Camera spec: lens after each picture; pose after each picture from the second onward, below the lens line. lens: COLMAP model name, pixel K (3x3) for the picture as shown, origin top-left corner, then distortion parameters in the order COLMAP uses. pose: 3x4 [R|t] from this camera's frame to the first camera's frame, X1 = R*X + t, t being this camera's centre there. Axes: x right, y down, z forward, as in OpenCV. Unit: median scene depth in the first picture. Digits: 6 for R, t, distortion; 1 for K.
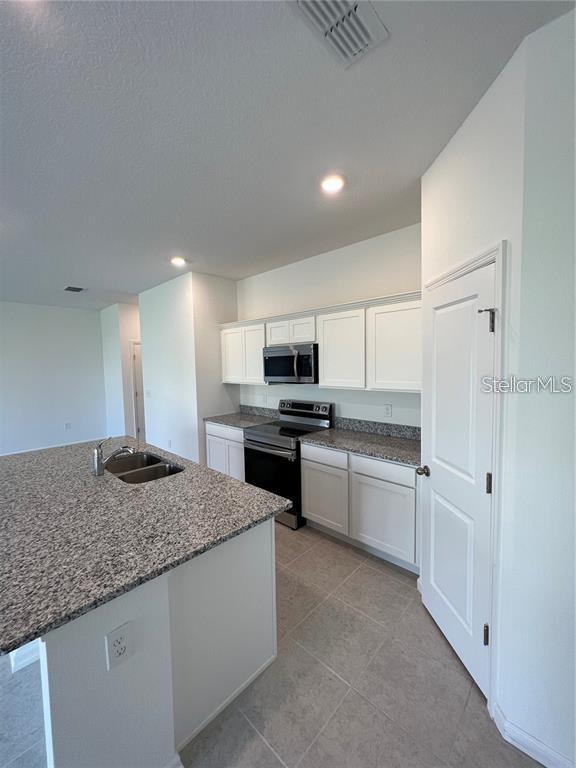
lens RADIAL K [[308.4, 0, 289.4], [0, 308.4, 382.1], [0, 0, 1]] dist [0.000663, 0.000431]
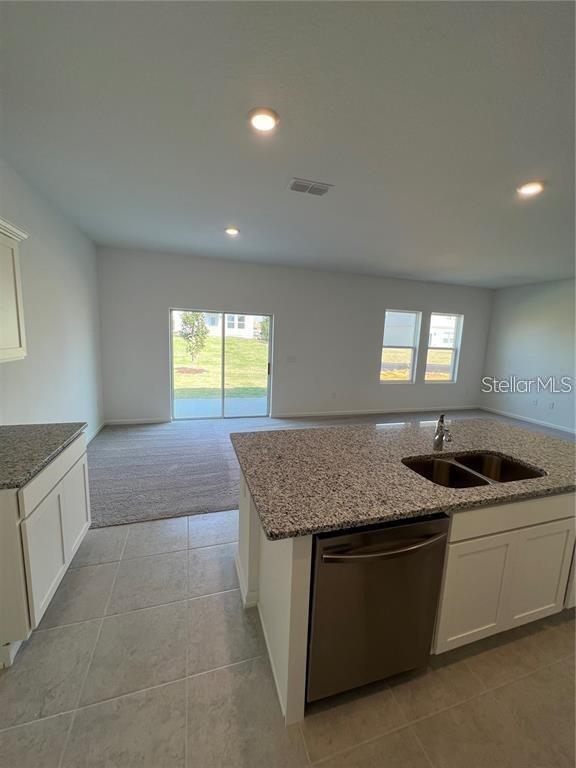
lens RADIAL K [[308.4, 0, 290.2], [0, 308.4, 382.6], [0, 0, 1]] dist [0.000663, 0.000431]
pose [[-0.490120, 0.129169, -0.862031, 0.260788], [-0.079899, 0.978138, 0.191995, -0.031465], [0.867985, 0.162976, -0.469084, 0.654214]]
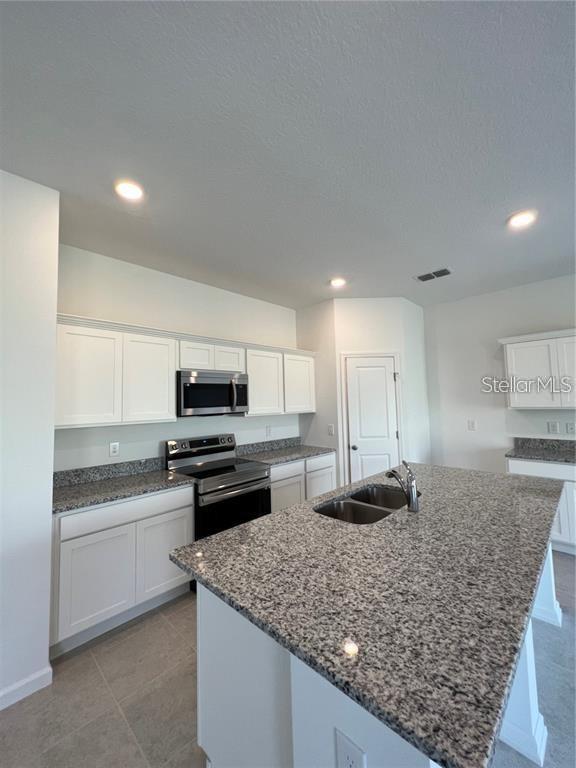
lens RADIAL K [[305.1, 0, 289.5], [0, 305.1, 385.0], [0, 0, 1]] dist [0.000308, 0.000046]
pose [[0.020110, 0.074601, 0.997011, -0.932676], [0.086955, 0.993303, -0.076077, 0.002857], [-0.996009, 0.088225, 0.013489, 0.825291]]
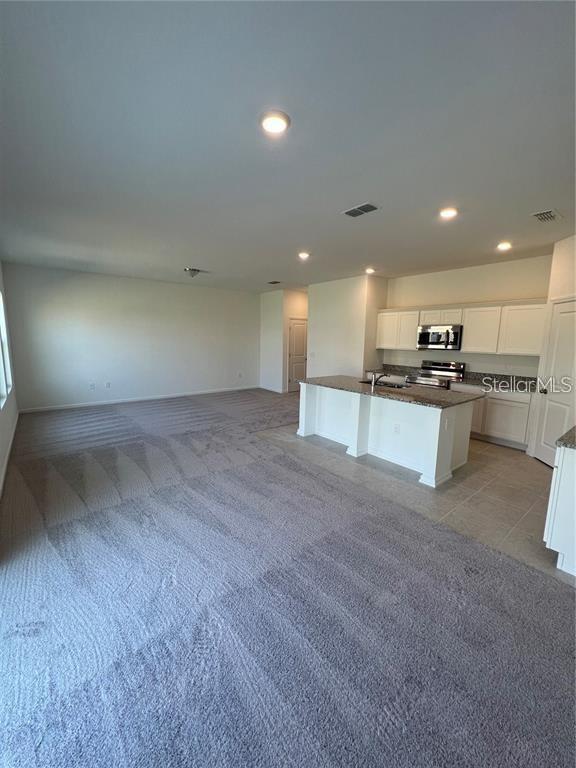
lens RADIAL K [[308.4, 0, 290.9], [0, 308.4, 381.7], [0, 0, 1]] dist [0.000663, 0.000431]
pose [[0.993167, 0.049961, -0.105469, -0.622472], [-0.040920, 0.995436, 0.086212, 0.069453], [0.109295, -0.081307, 0.990678, -0.755100]]
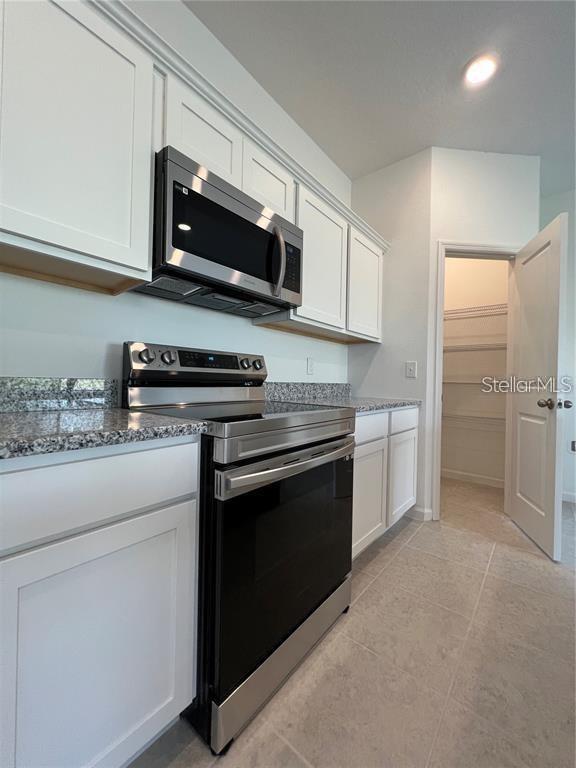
lens RADIAL K [[308.4, 0, 290.5], [0, 308.4, 383.0], [0, 0, 1]] dist [0.000663, 0.000431]
pose [[-0.064588, 0.015095, 0.997798, -0.422820], [0.043449, 0.998980, -0.012301, 0.132619], [-0.996966, 0.042558, -0.065178, 1.037124]]
